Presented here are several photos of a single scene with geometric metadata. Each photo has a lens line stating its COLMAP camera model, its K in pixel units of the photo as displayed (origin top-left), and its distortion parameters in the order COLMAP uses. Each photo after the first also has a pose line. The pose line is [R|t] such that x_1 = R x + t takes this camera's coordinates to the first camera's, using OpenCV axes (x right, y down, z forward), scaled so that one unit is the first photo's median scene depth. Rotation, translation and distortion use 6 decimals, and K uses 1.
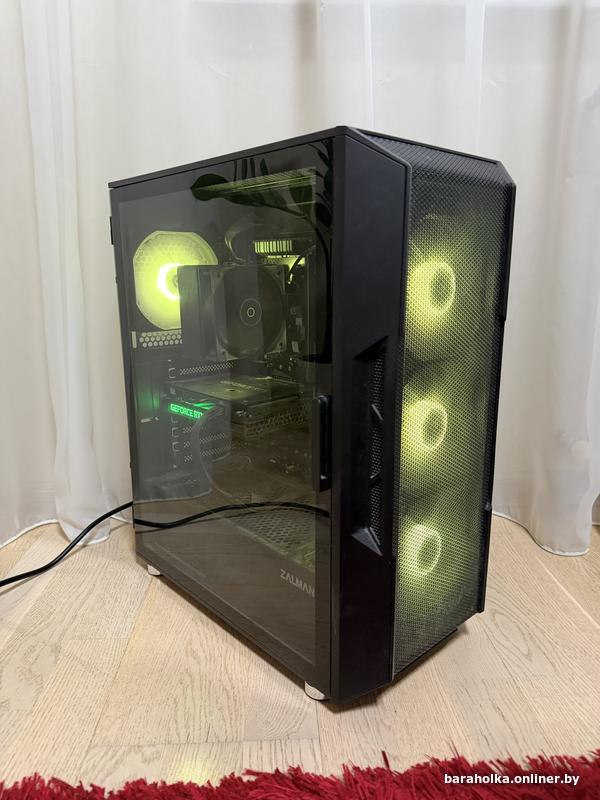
lens RADIAL K [[570.1, 0, 297.4], [0, 570.1, 401.3], [0, 0, 1]] dist [0.002188, 0.002969]
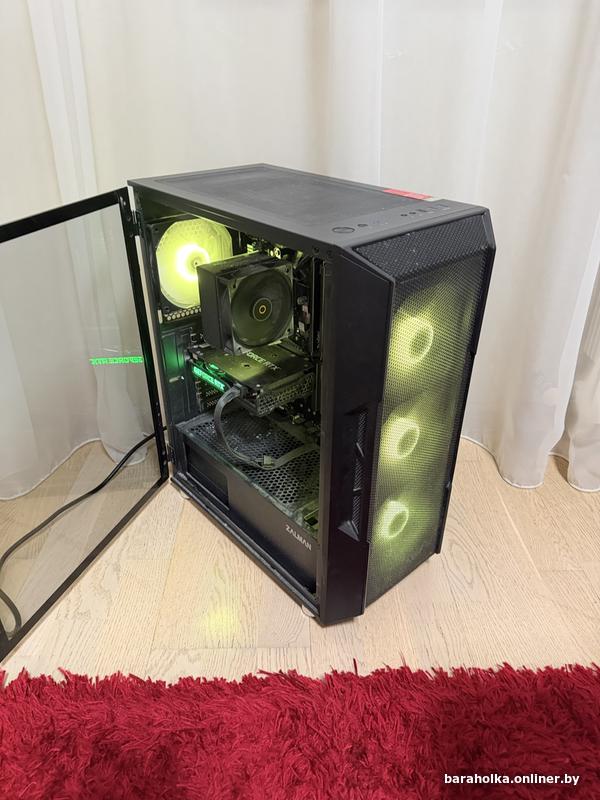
lens RADIAL K [[563.1, 0, 300.0], [0, 563.1, 400.0], [0, 0, 1]] dist [0.081629, -0.125338]
pose [[0.999660, 0.022781, -0.012654, 0.013761], [-0.017907, 0.953286, 0.301539, -0.375452], [0.018932, -0.301210, 0.953370, -0.153216]]
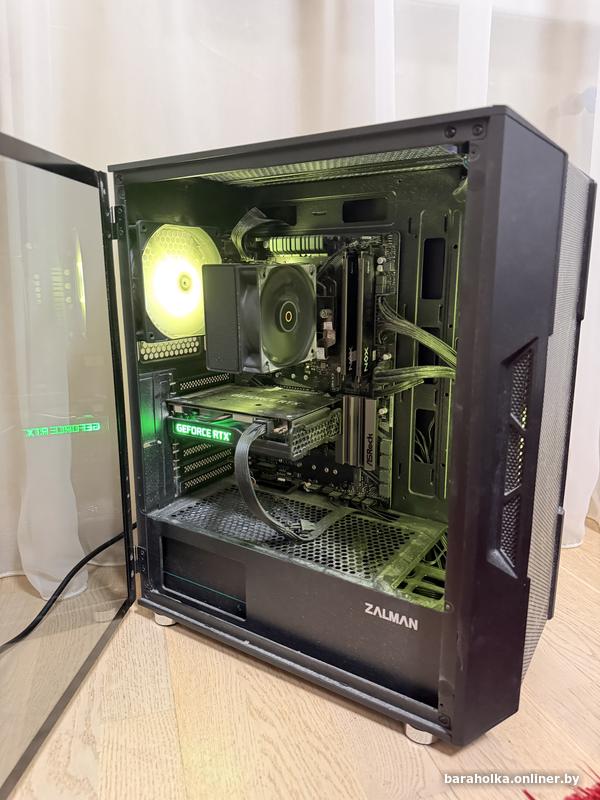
lens RADIAL K [[565.7, 0, 297.1], [0, 565.7, 396.4], [0, 0, 1]] dist [0.000830, -0.004101]
pose [[0.969971, -0.049533, 0.238122, -0.328661], [0.053179, 0.998545, -0.008909, -0.026265], [-0.237334, 0.021304, 0.971194, 0.160753]]
